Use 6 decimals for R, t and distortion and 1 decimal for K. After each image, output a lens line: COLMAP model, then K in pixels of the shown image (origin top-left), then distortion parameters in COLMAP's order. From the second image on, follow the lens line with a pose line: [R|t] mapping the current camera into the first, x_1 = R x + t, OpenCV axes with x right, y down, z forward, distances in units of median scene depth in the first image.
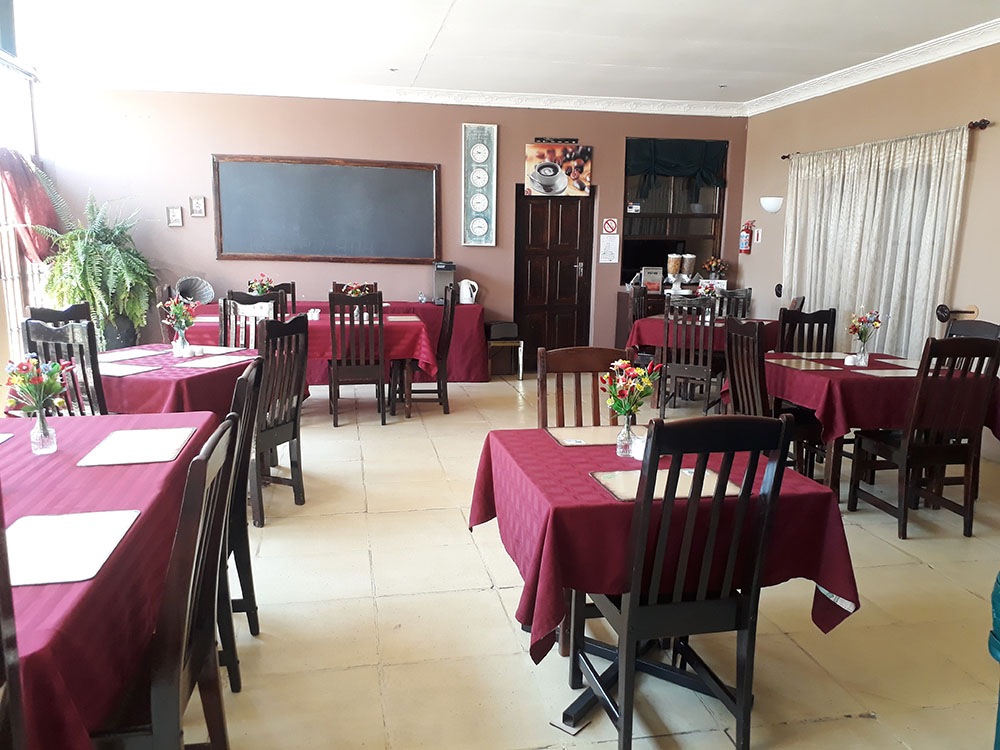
lens RADIAL K [[821.1, 0, 497.4], [0, 821.1, 378.9], [0, 0, 1]] dist [0.104835, -0.056824]
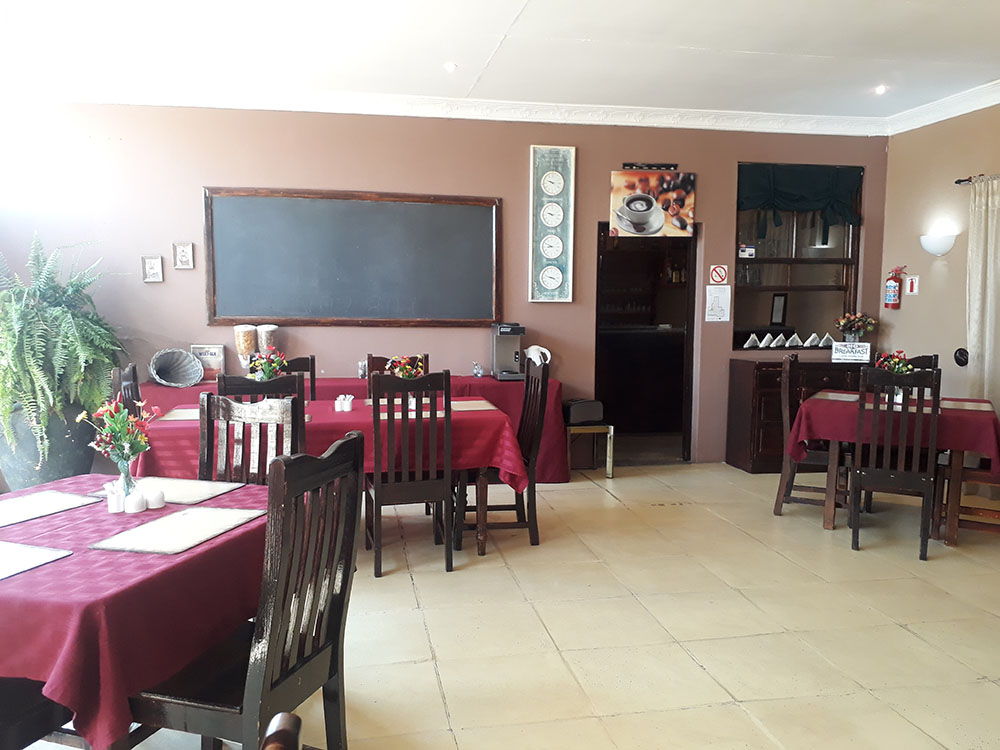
lens RADIAL K [[821.1, 0, 500.2], [0, 821.1, 370.8], [0, 0, 1]] dist [0.104835, -0.056824]
pose [[0.999922, -0.011786, 0.004170, -0.077566], [0.012080, 0.996762, -0.079499, -0.039635], [-0.003219, 0.079543, 0.996826, 0.255613]]
